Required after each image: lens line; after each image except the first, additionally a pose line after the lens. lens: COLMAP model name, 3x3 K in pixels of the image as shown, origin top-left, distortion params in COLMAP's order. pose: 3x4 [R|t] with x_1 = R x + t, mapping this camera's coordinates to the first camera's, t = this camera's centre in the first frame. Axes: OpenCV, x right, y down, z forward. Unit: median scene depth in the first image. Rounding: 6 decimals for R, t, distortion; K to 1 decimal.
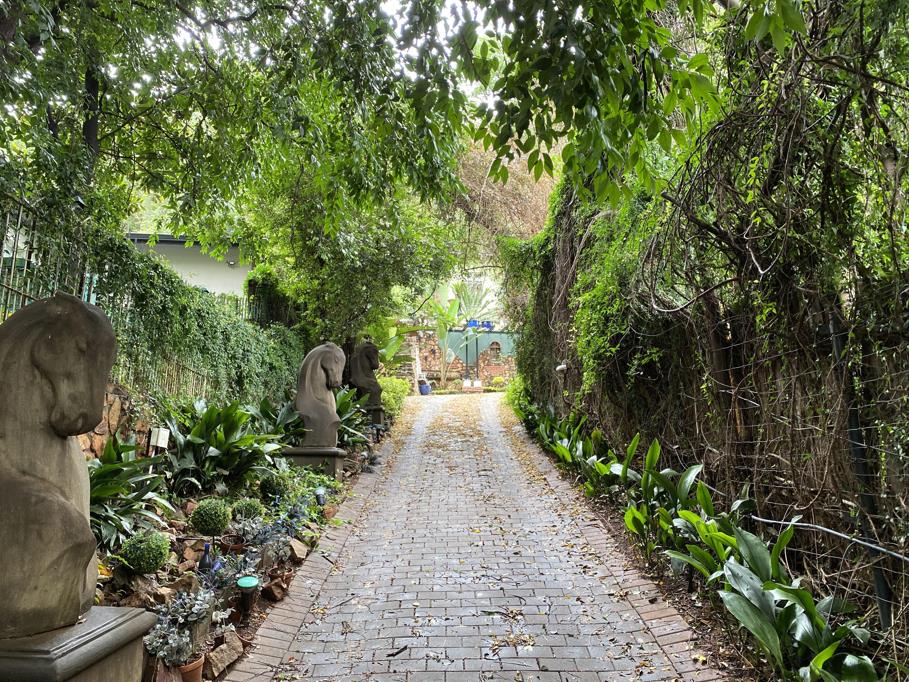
lens RADIAL K [[685.2, 0, 458.1], [0, 685.2, 337.1], [0, 0, 1]] dist [0.067033, -0.083781]
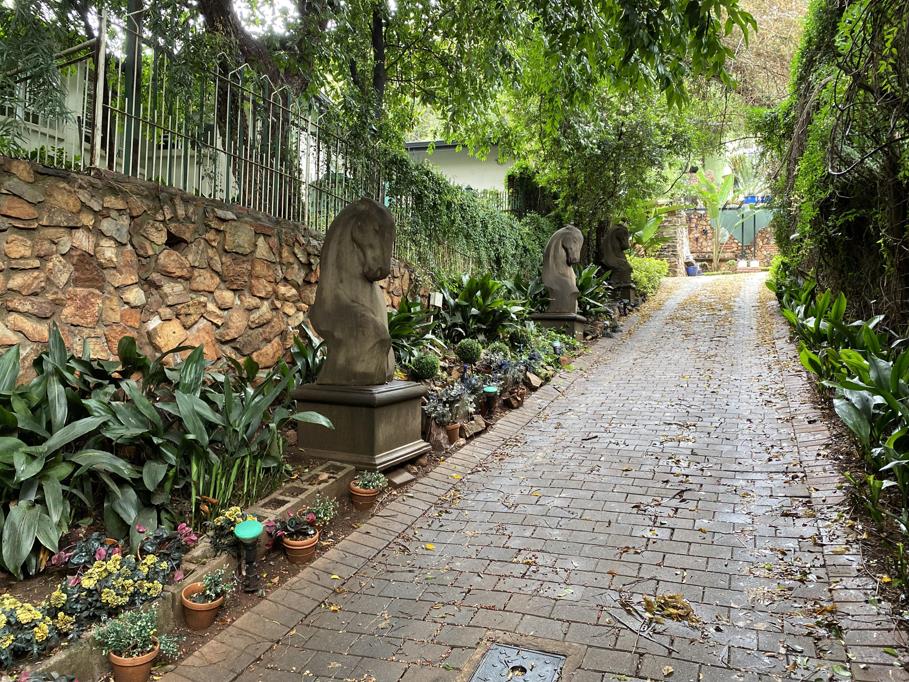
lens RADIAL K [[685.2, 0, 458.1], [0, 685.2, 337.1], [0, 0, 1]] dist [0.067033, -0.083781]
pose [[0.919664, 0.007176, -0.392641, 0.107817], [0.055594, 0.987384, 0.148262, 0.013305], [0.388751, -0.158180, 0.907663, -0.174377]]
